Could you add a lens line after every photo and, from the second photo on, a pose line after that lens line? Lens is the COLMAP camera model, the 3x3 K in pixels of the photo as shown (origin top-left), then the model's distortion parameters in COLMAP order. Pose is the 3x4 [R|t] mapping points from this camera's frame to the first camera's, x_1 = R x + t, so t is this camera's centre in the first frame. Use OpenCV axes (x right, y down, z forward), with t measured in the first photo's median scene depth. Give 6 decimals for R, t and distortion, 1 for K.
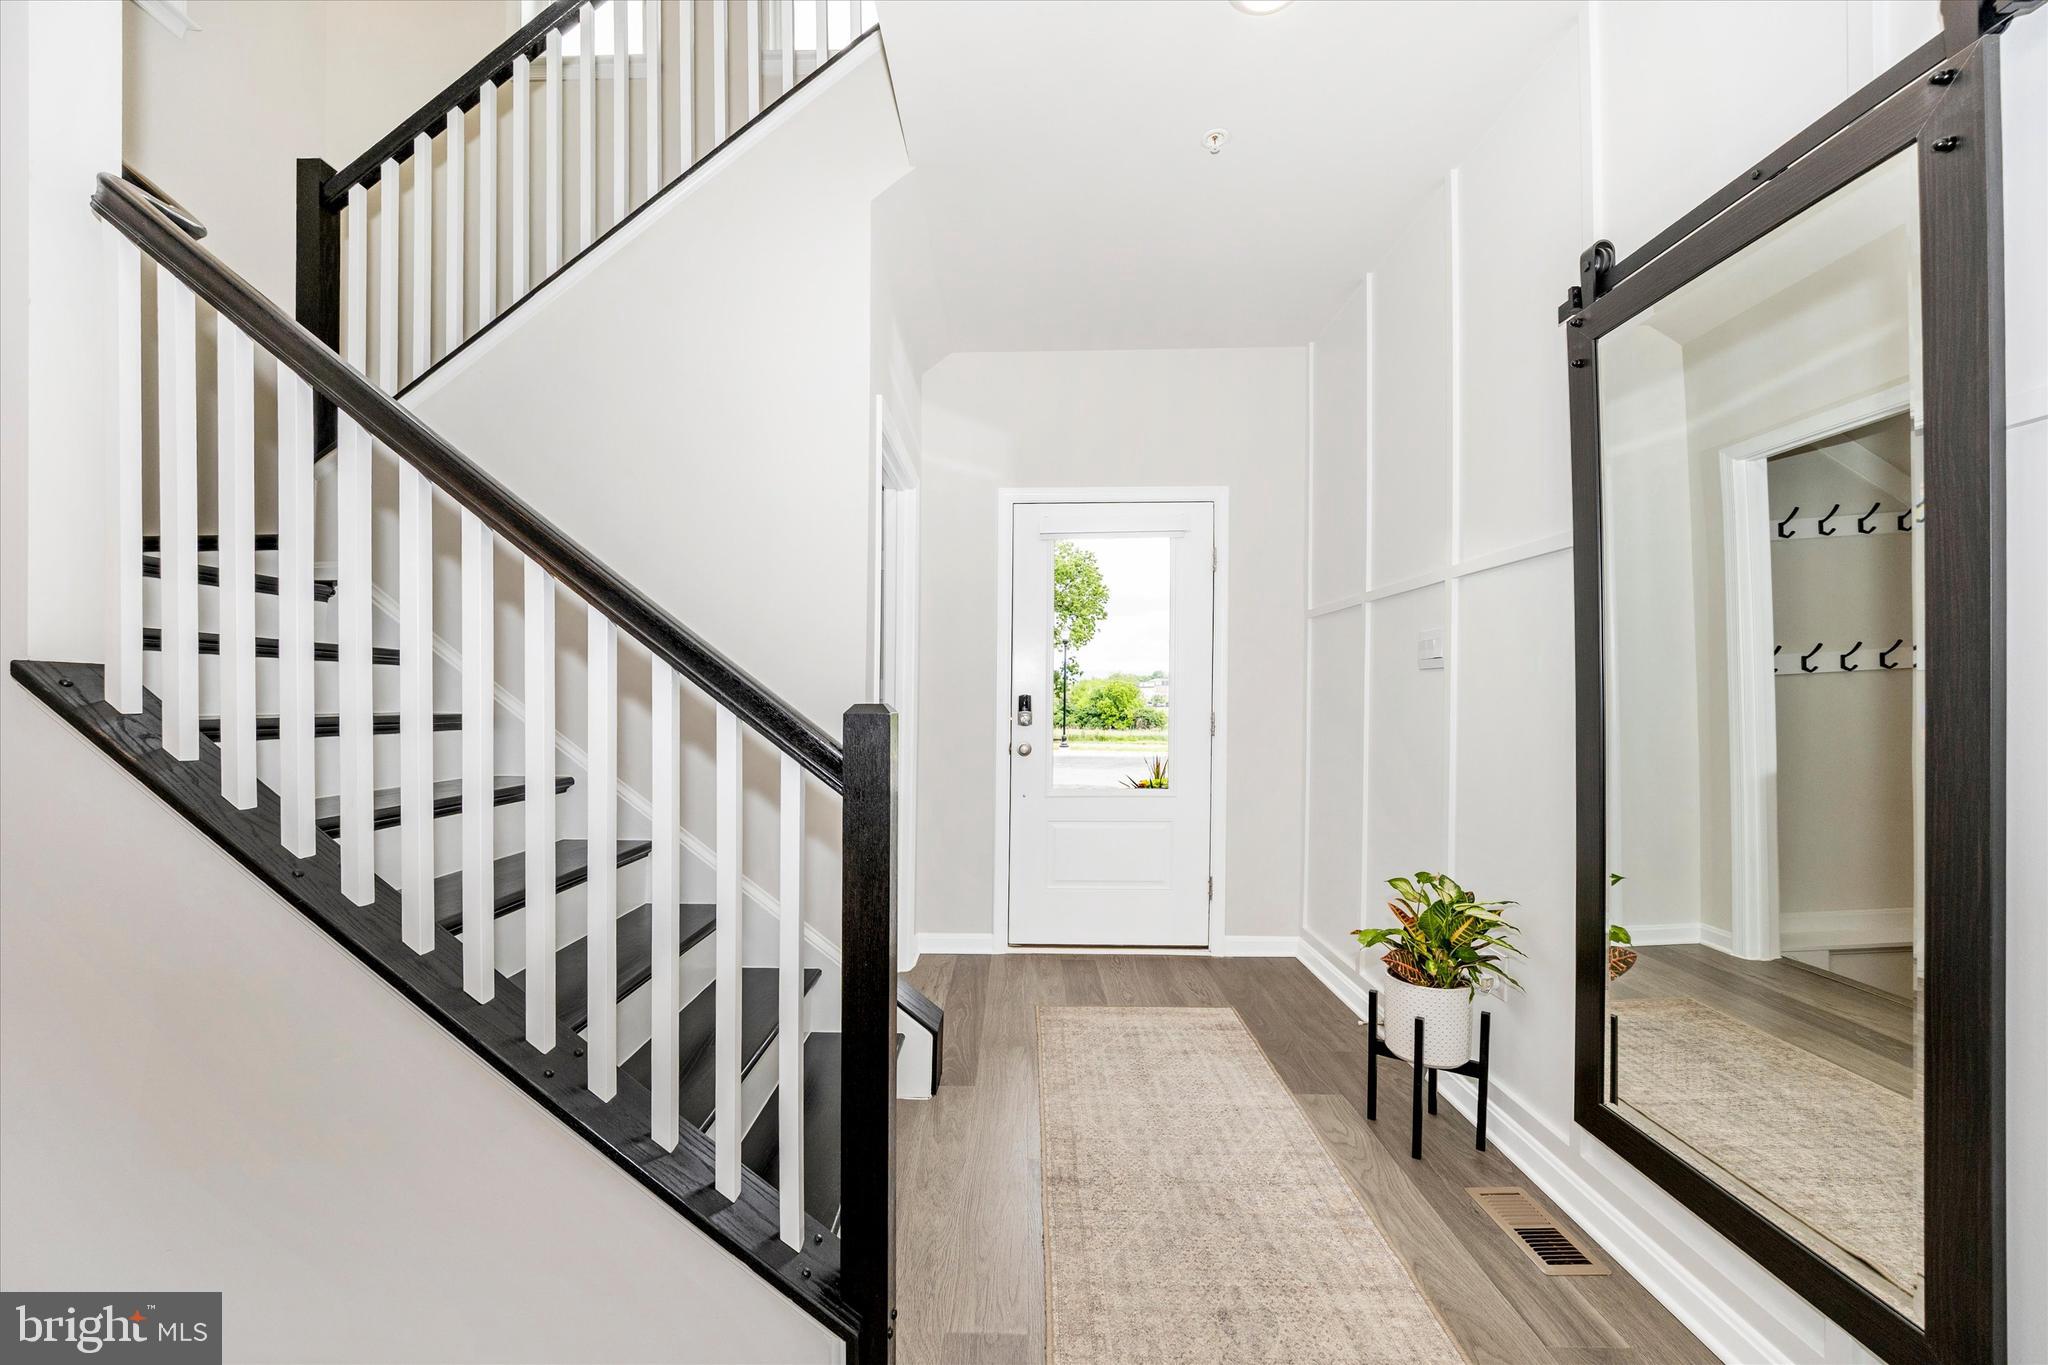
lens RADIAL K [[796.0, 0, 1010.7], [0, 796.0, 694.0], [0, 0, 1]] dist [0.001373, 0.000040]
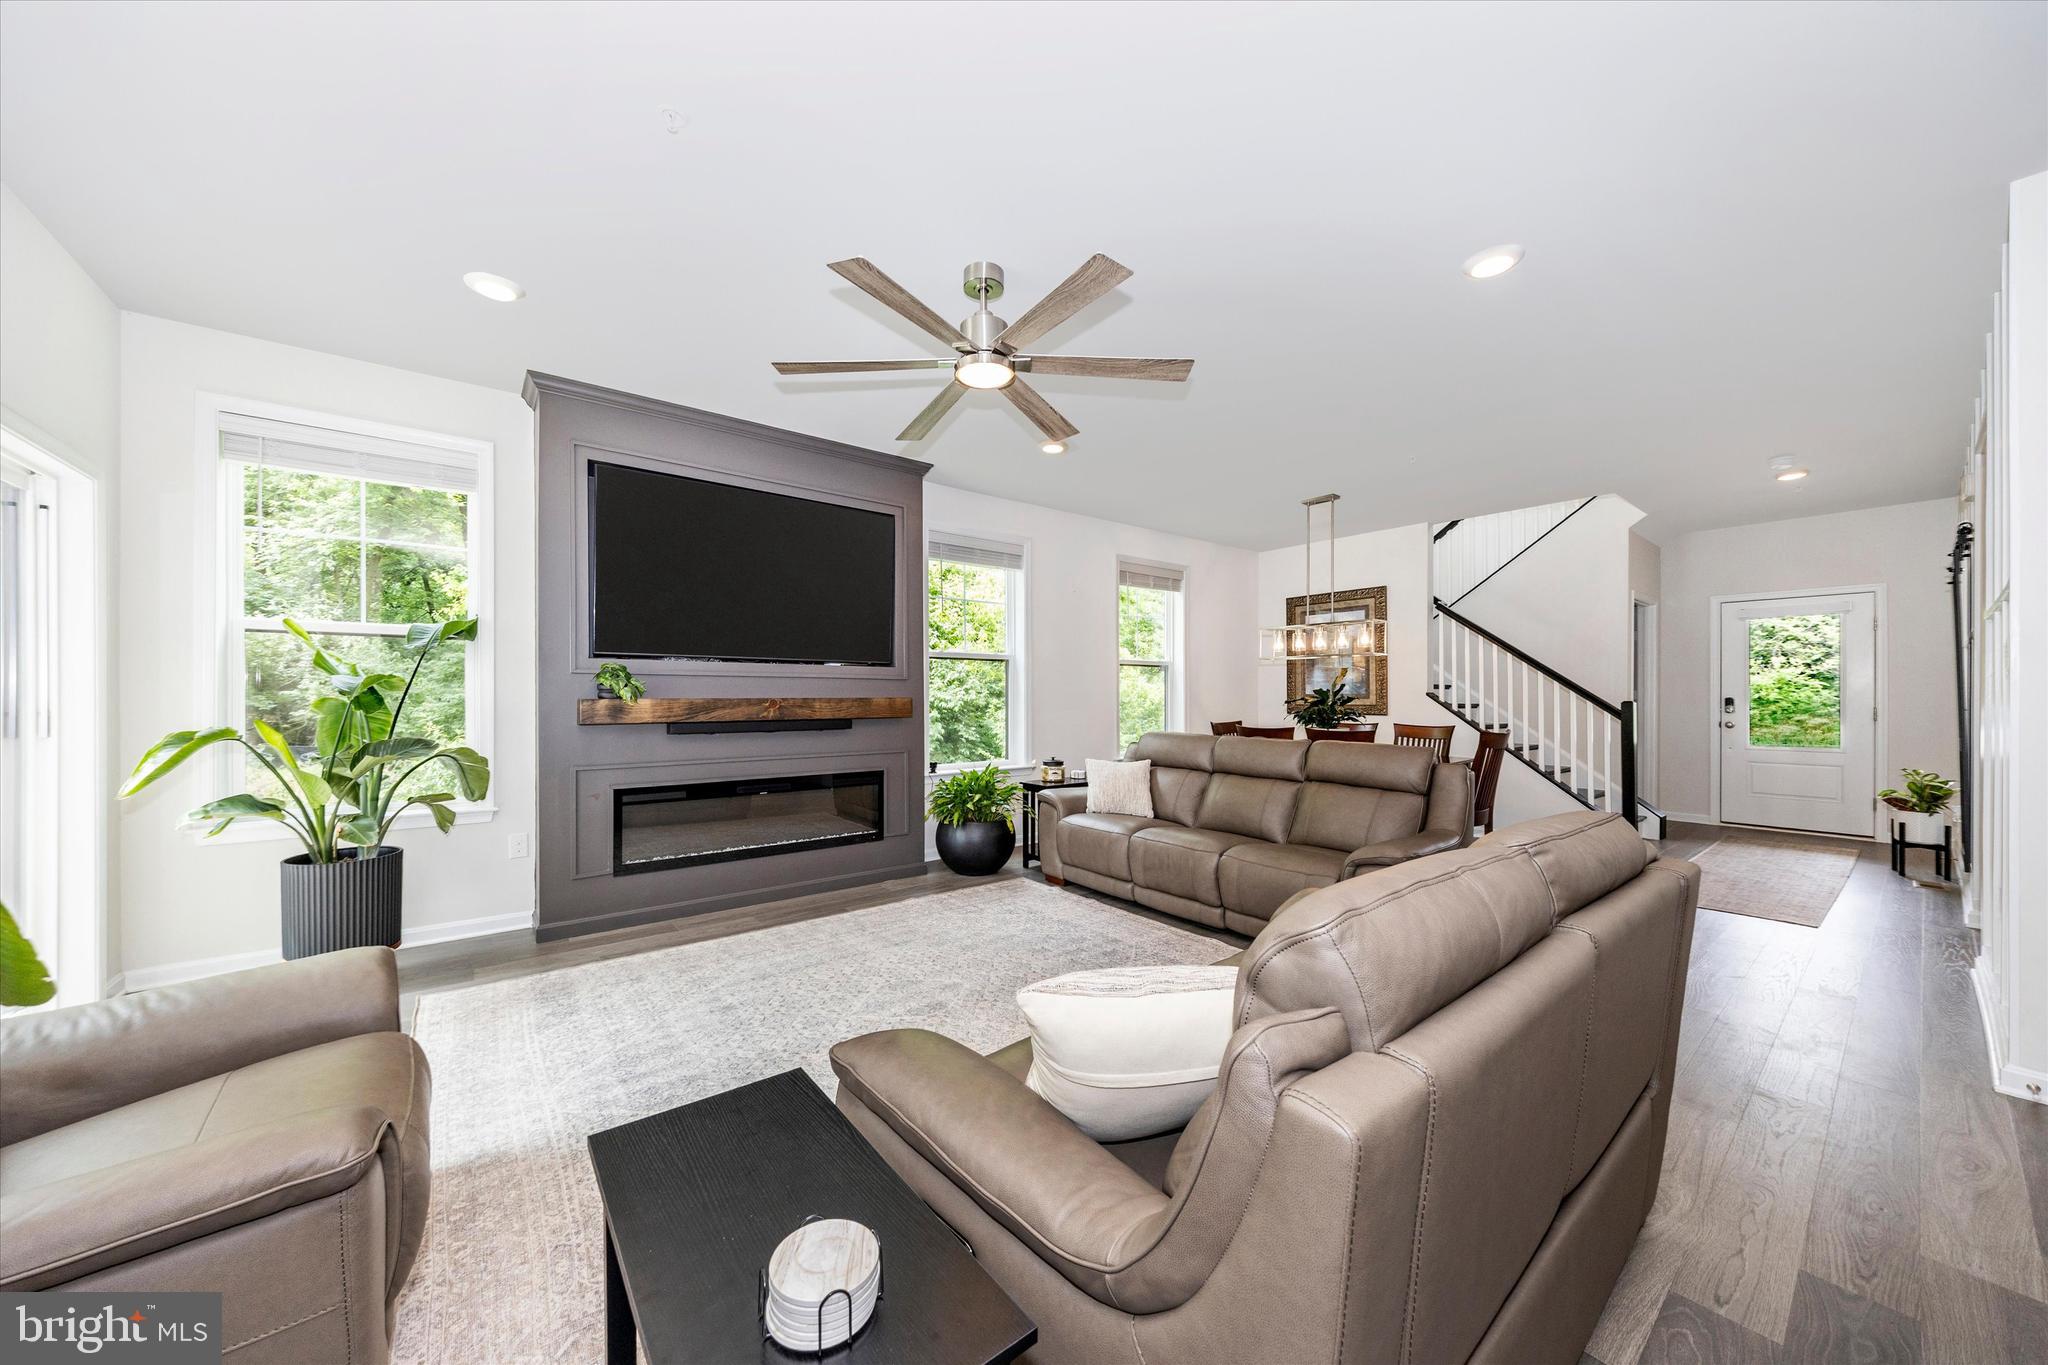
lens RADIAL K [[706.5, 0, 1021.1], [0, 706.5, 698.0], [0, 0, 1]] dist [-0.001349, 0.001707]
pose [[0.629381, 0.003934, -0.777087, 0.509897], [0.004101, 0.999956, 0.008384, -0.035674], [0.777086, -0.008463, 0.629338, -2.782726]]
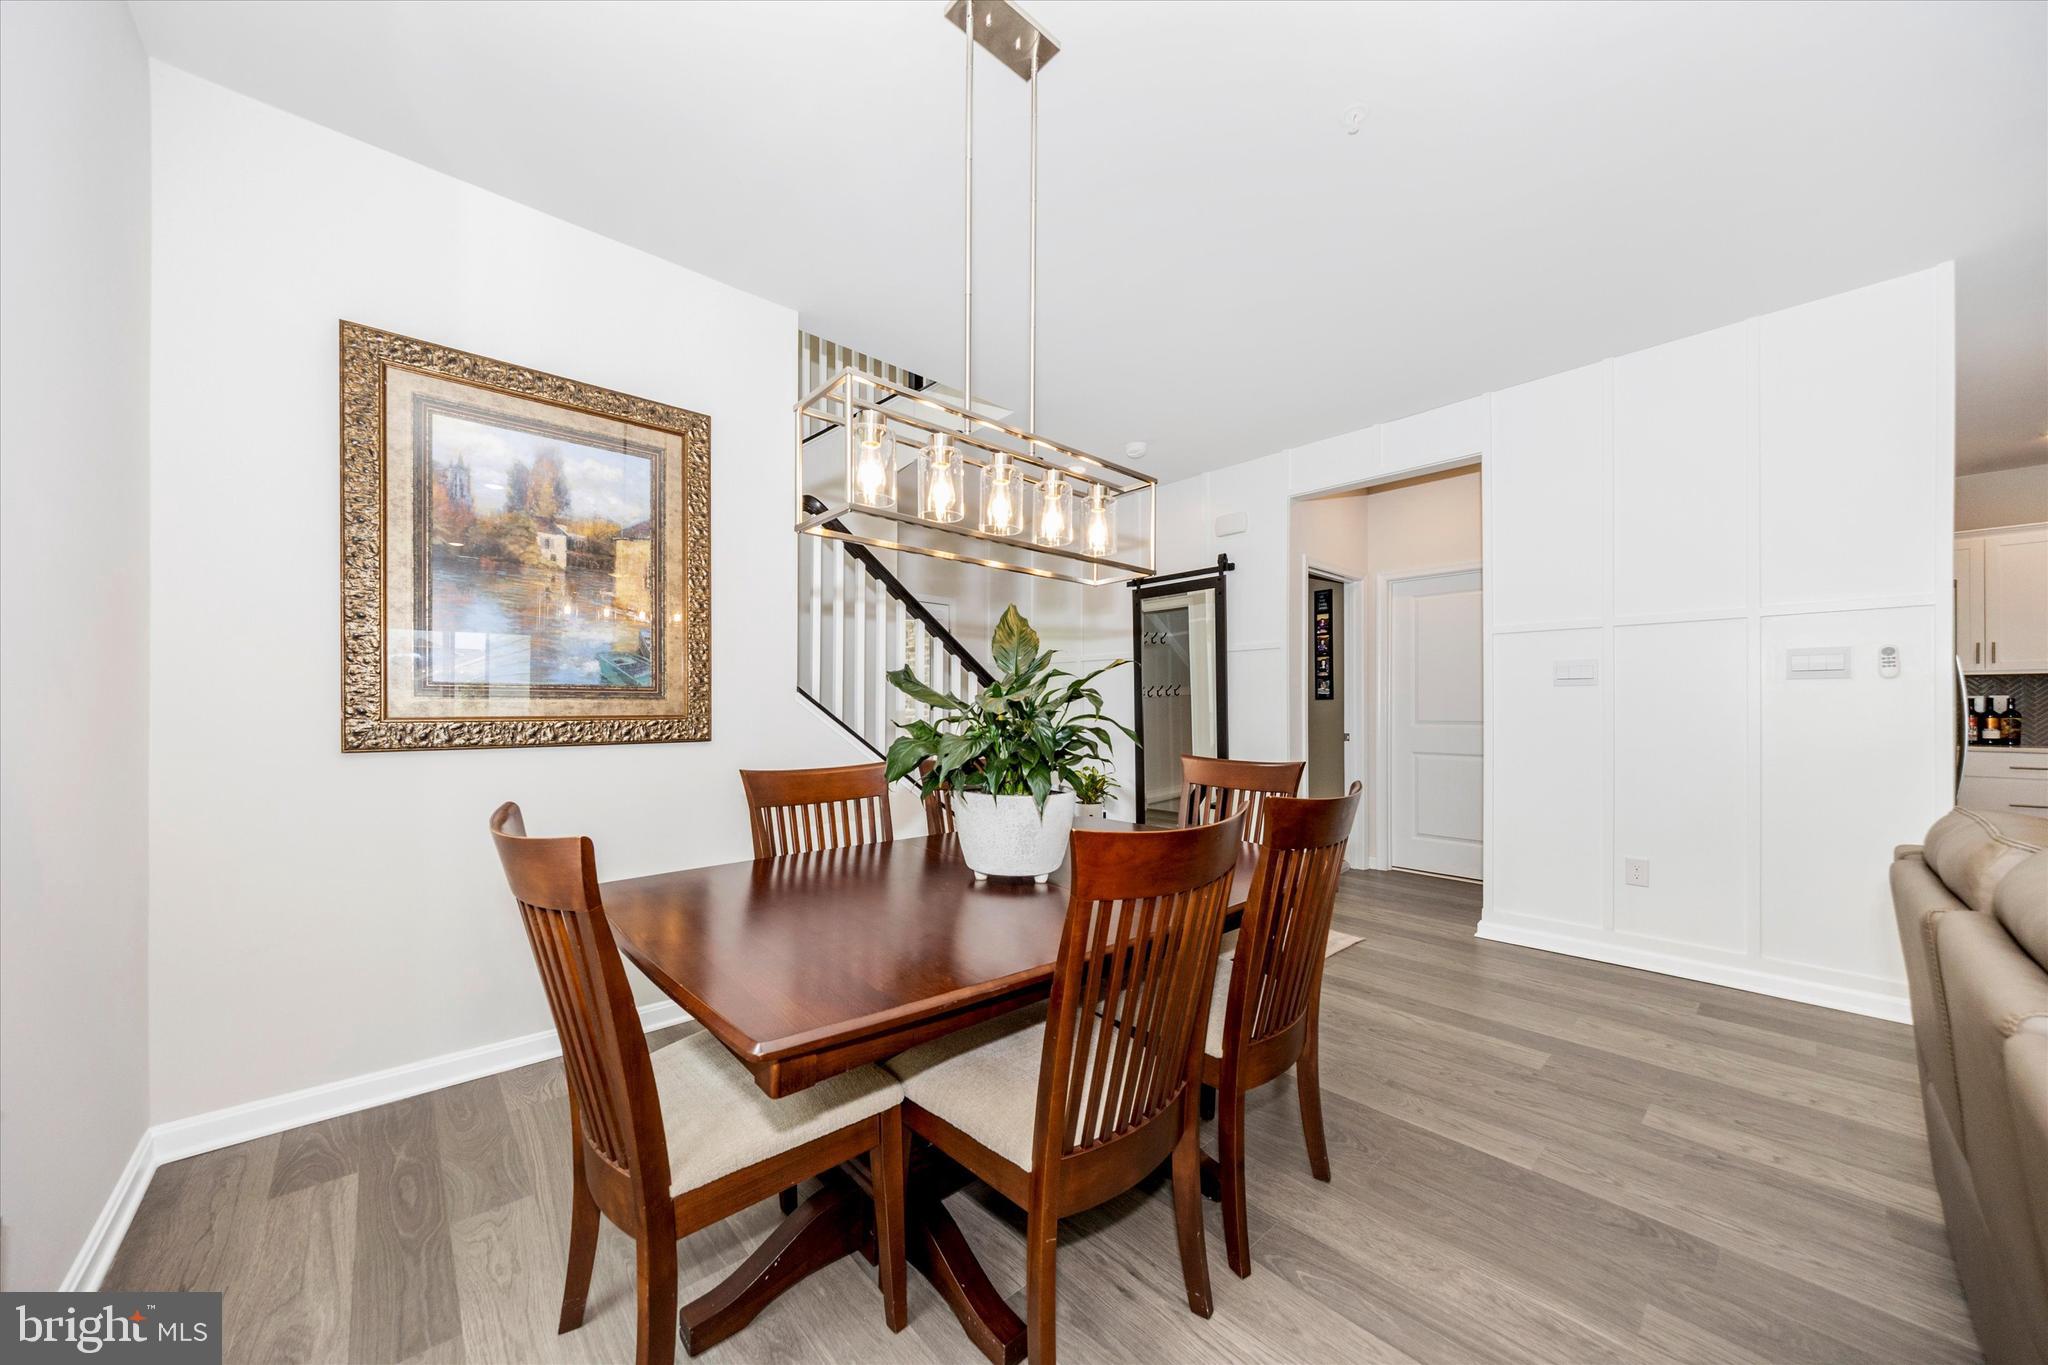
lens RADIAL K [[706.5, 0, 1036.9], [0, 706.5, 705.1], [0, 0, 1]] dist [-0.001349, 0.001707]
pose [[0.729214, 0.005432, 0.684264, -1.446488], [-0.010912, 0.999934, 0.003691, 0.001536], [-0.684199, -0.010158, 0.729225, -0.754591]]
